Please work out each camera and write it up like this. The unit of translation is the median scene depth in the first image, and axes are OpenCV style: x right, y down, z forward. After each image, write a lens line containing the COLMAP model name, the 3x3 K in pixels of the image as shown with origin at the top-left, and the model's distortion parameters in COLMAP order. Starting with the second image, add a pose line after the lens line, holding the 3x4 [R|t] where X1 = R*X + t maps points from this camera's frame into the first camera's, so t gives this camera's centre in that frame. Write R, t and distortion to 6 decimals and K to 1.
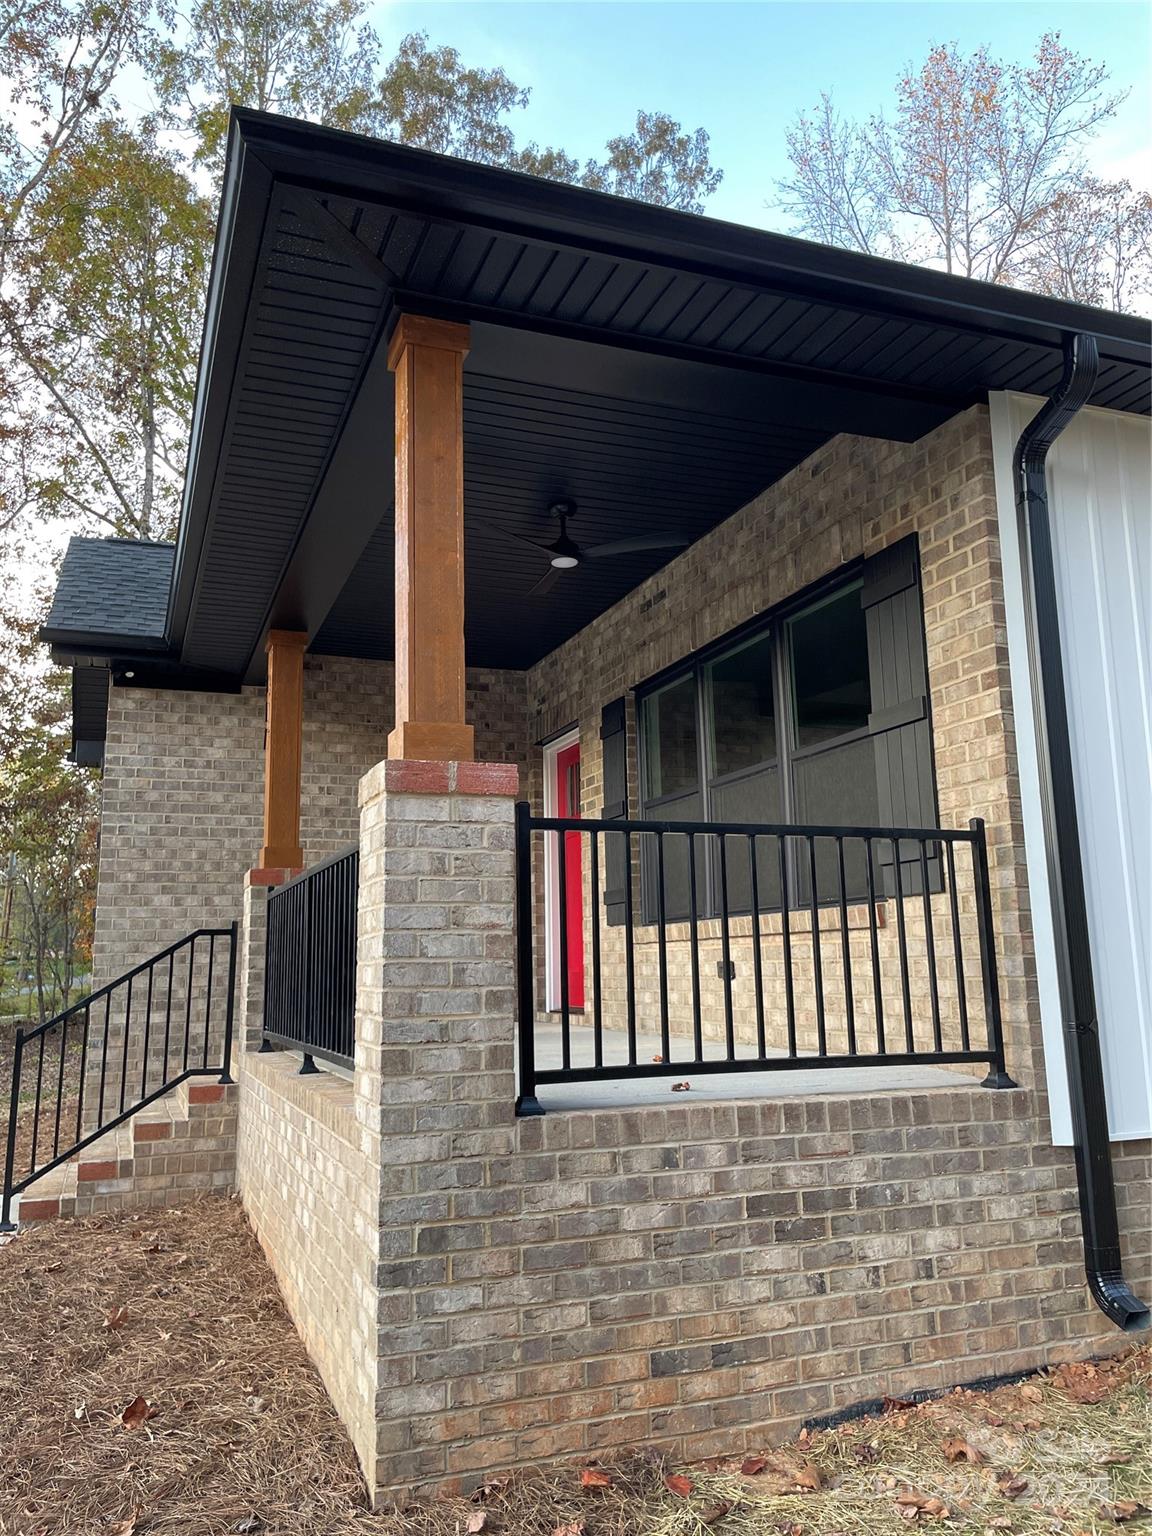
lens RADIAL K [[1176.3, 0, 576.2], [0, 1176.3, 768.4], [0, 0, 1]] dist [0.057515, 0.000502]
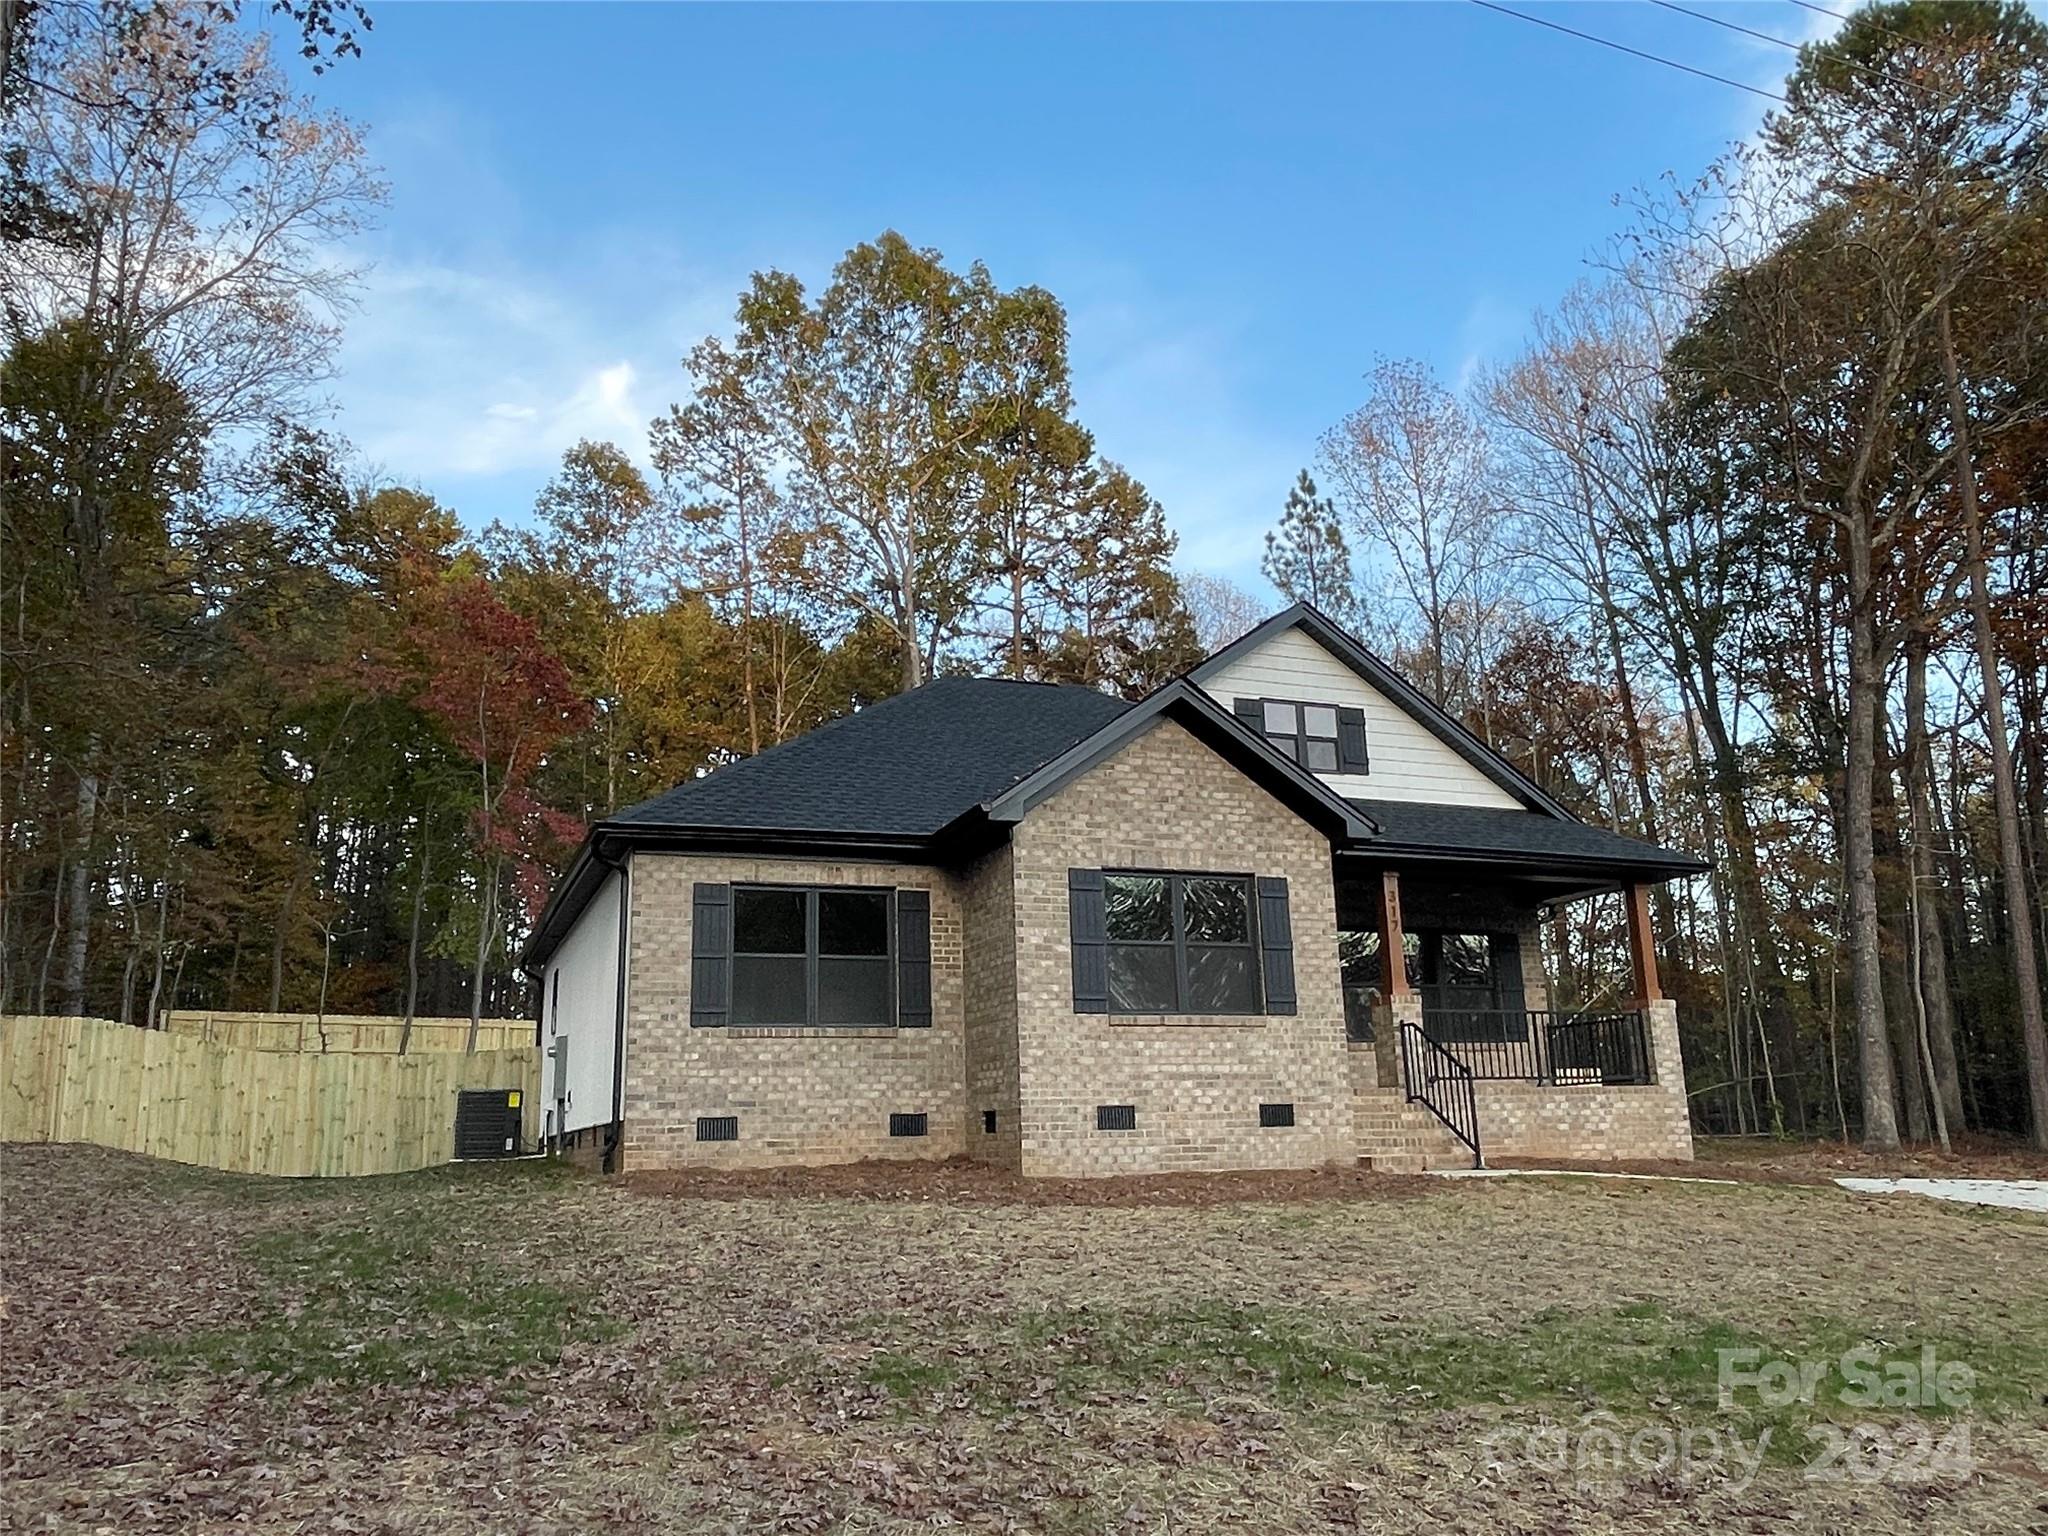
lens RADIAL K [[1540.9, 0, 1013.2], [0, 1540.9, 768.7], [0, 0, 1]] dist [0.034103, -0.049484]
pose [[-0.020637, 0.251424, 0.967657, -3.108687], [-0.153481, 0.955594, -0.251563, 0.521933], [-0.987936, -0.153709, 0.018868, 1.851426]]
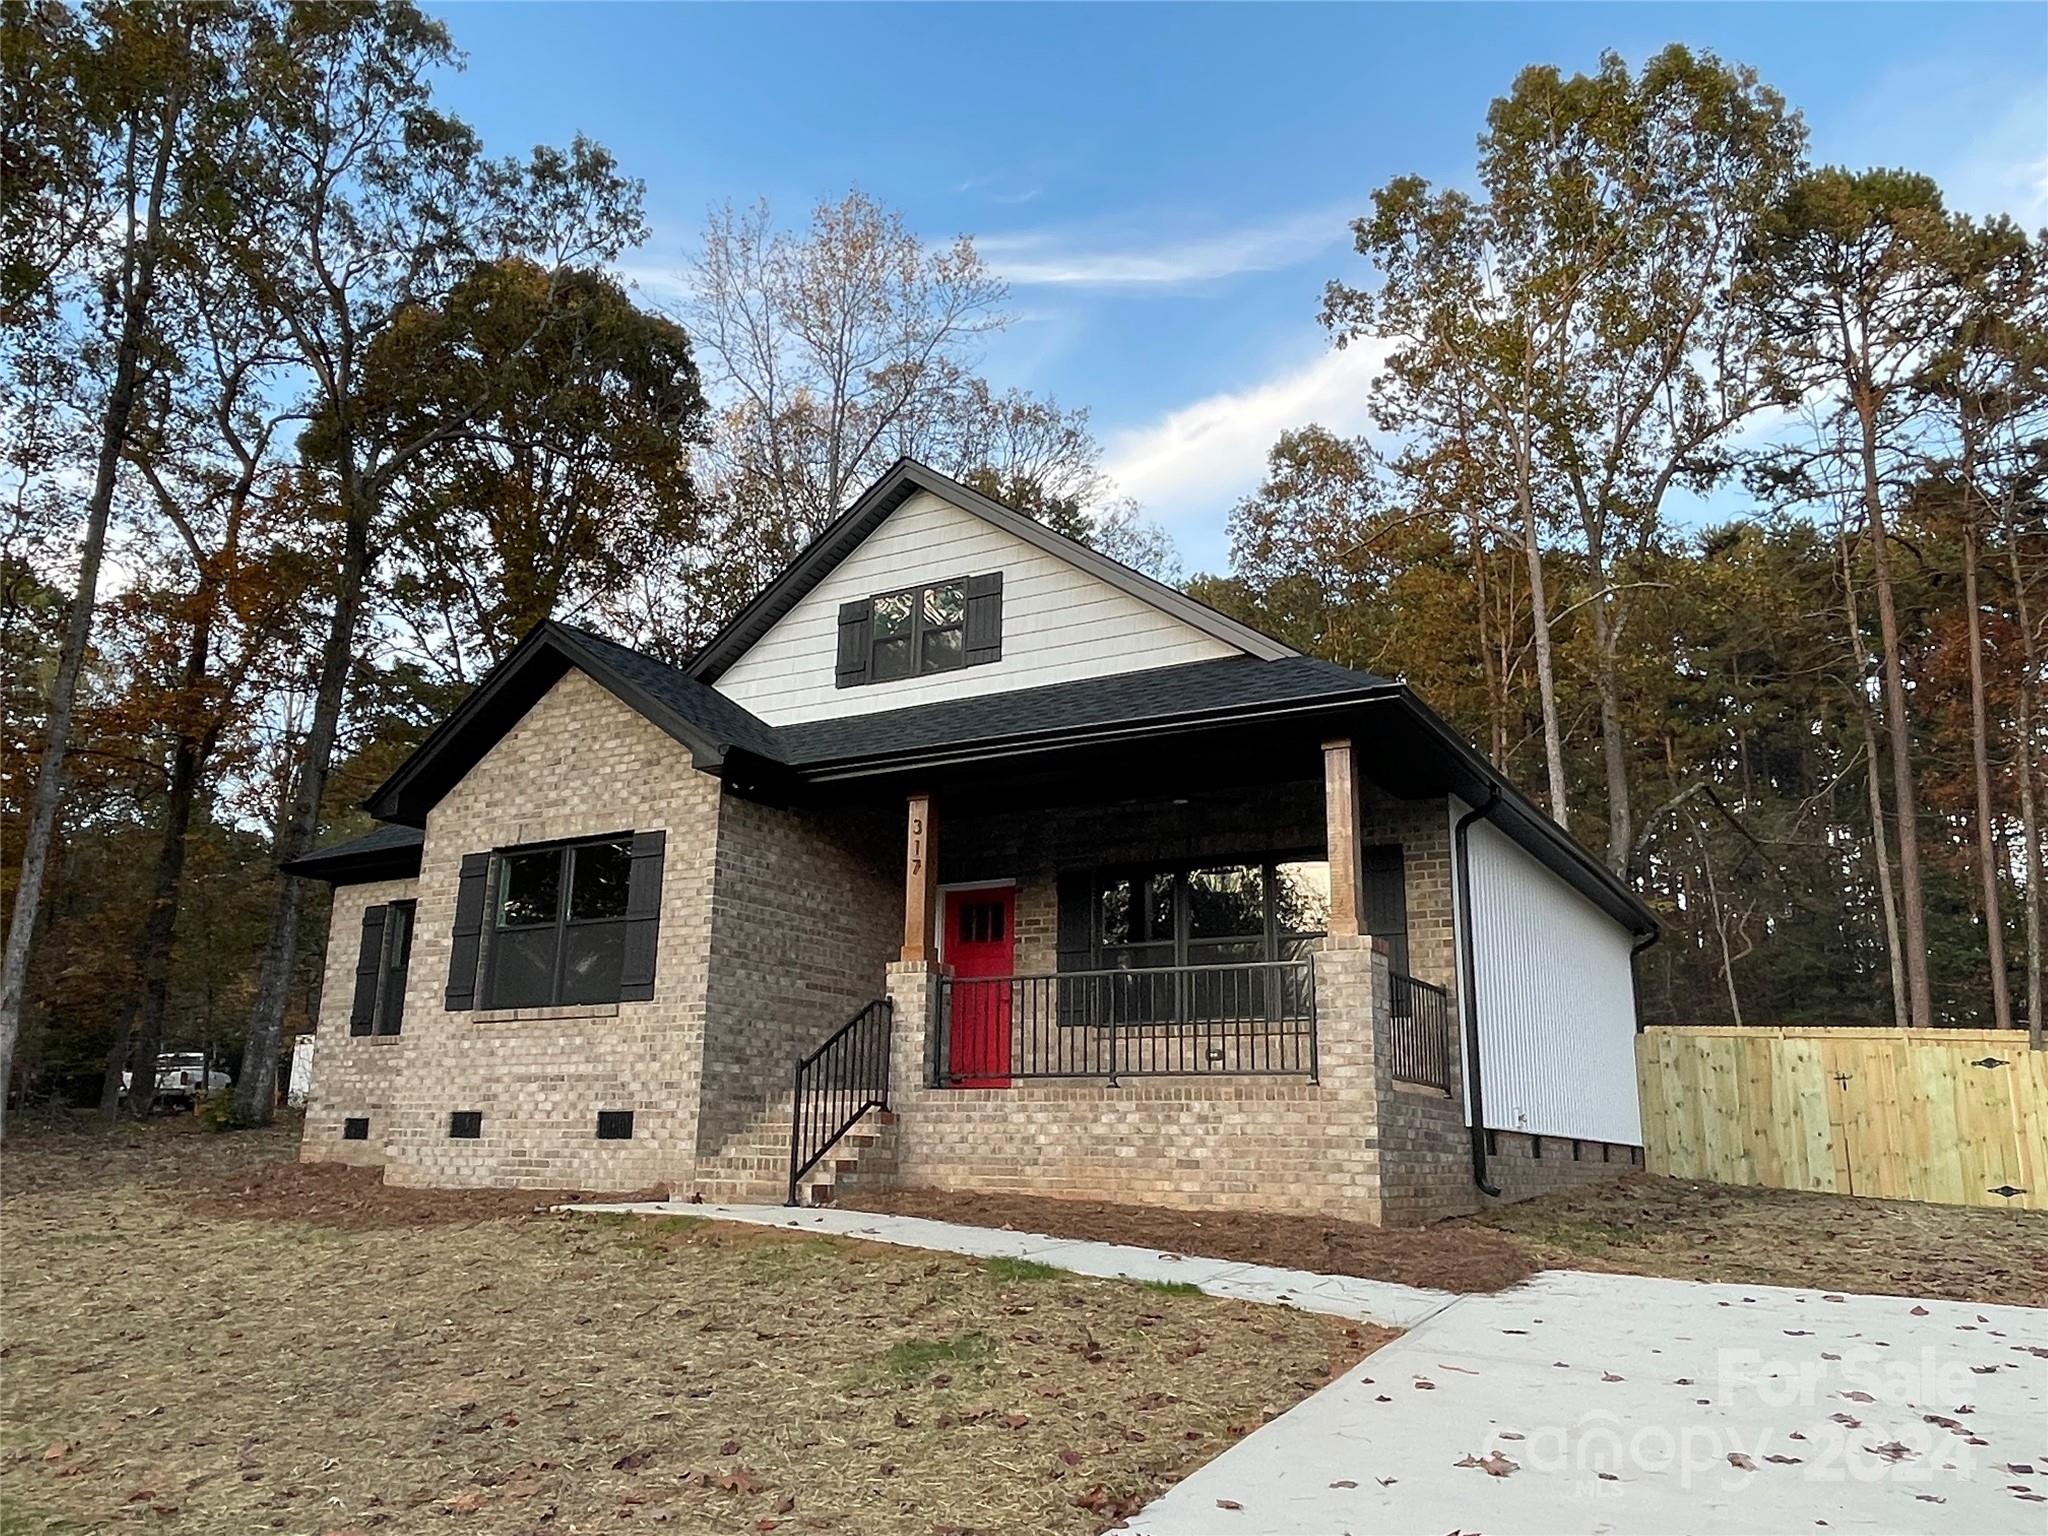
lens RADIAL K [[1540.9, 0, 1020.9], [0, 1540.9, 765.3], [0, 0, 1]] dist [0.034103, -0.049484]
pose [[0.769473, 0.181679, 0.612294, -1.460771], [-0.137959, 0.983336, -0.118400, 0.061613], [-0.623601, 0.006634, 0.781714, -0.554555]]
